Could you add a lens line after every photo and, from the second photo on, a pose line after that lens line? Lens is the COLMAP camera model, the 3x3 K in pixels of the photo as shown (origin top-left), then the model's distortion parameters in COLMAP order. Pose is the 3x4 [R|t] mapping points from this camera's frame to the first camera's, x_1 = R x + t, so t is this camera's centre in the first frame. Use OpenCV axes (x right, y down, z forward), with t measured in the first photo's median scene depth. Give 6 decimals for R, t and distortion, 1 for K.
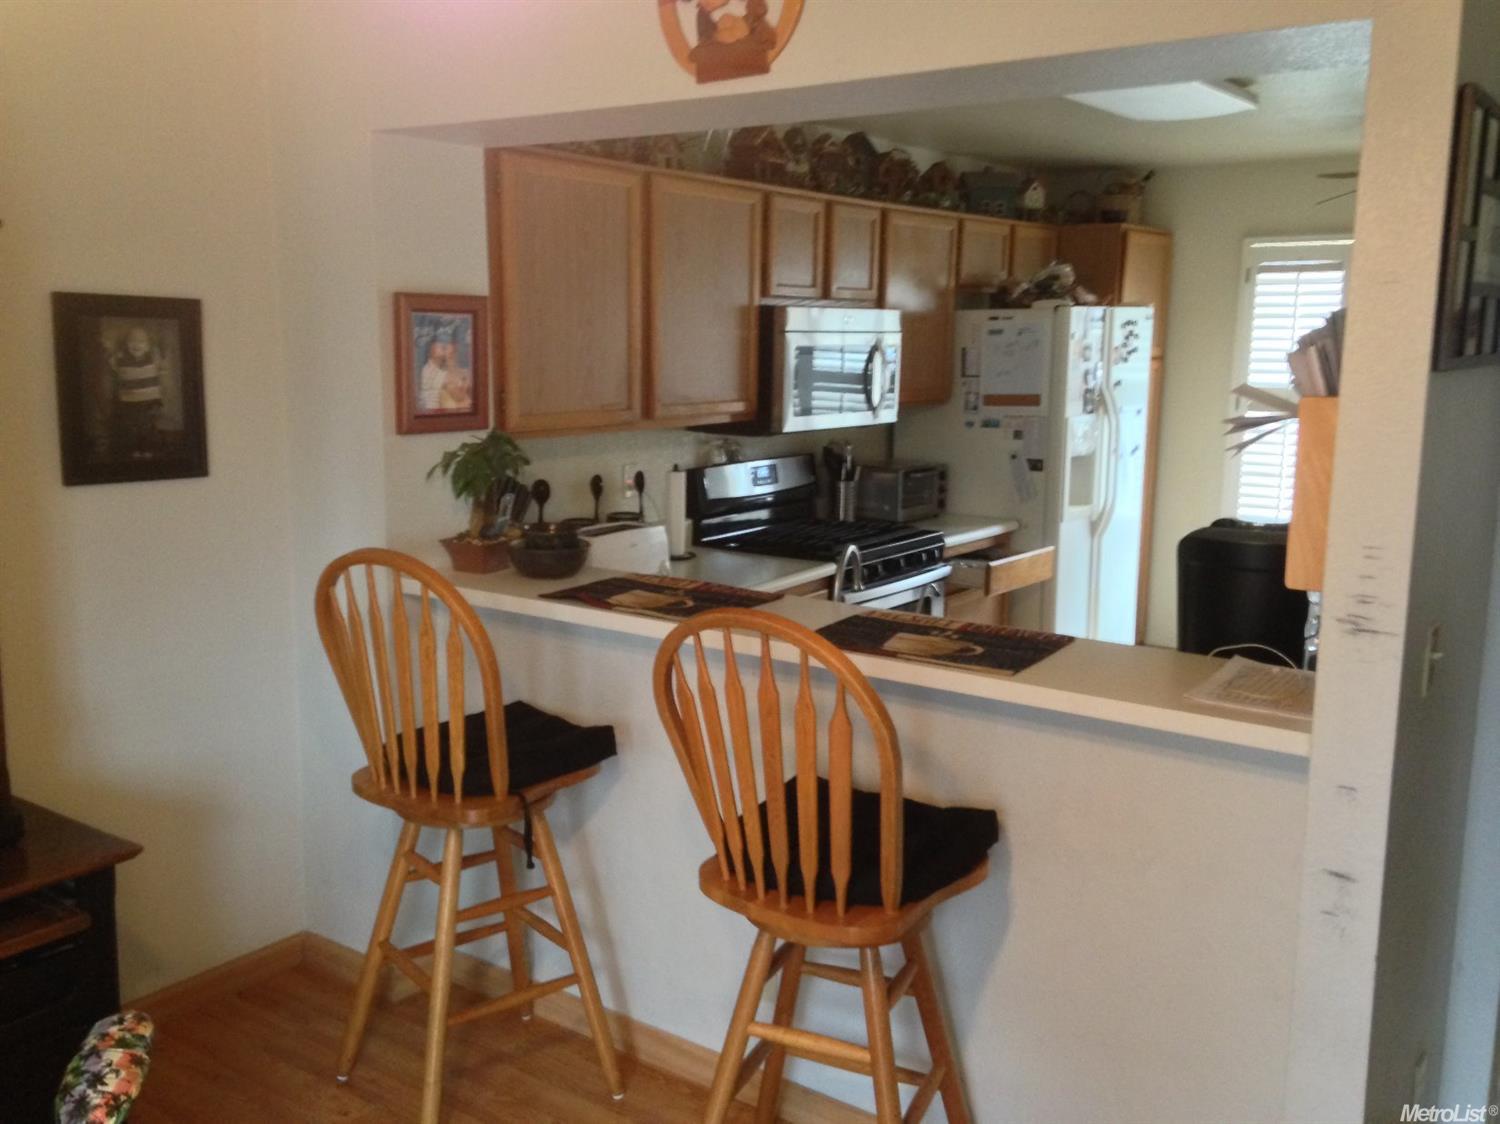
lens RADIAL K [[1364.6, 0, 749.4], [0, 1364.6, 561.6], [0, 0, 1]] dist [0.156510, -0.243839]
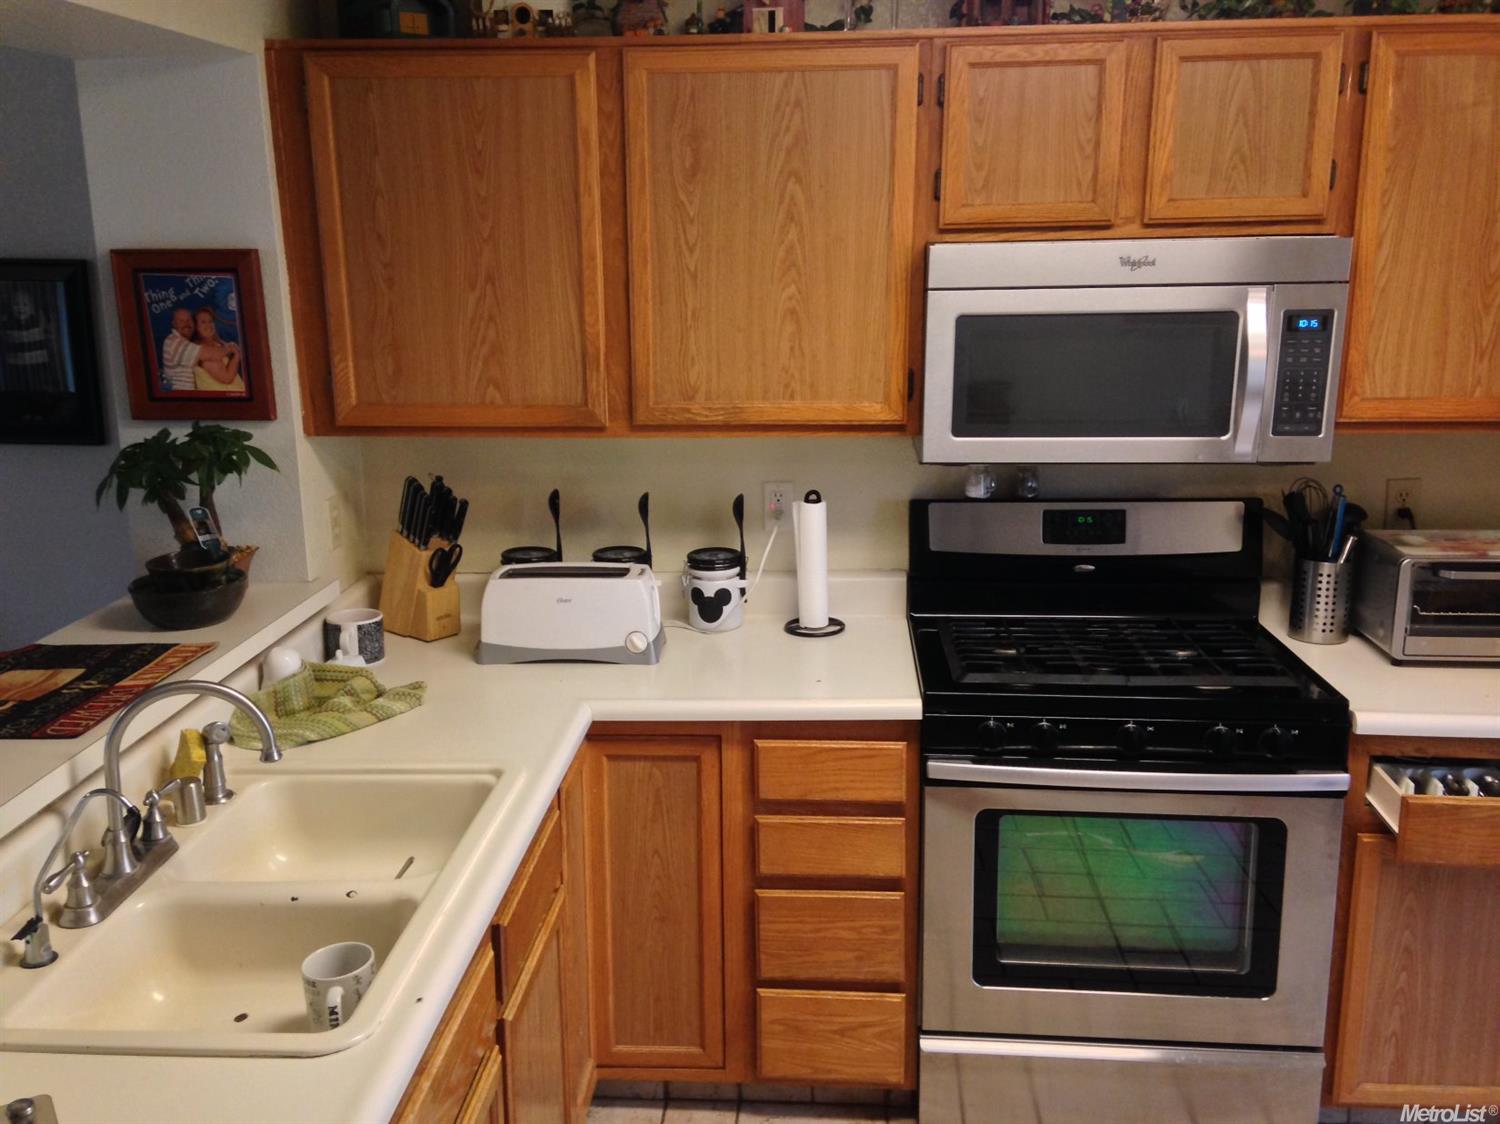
lens RADIAL K [[1364.6, 0, 750.0], [0, 1364.6, 562.3], [0, 0, 1]] dist [0.156510, -0.243839]
pose [[0.534923, 0.176753, -0.826206, 0.660647], [-0.124963, 0.983669, 0.129533, -0.162023], [0.835609, 0.033955, 0.548275, 0.845249]]
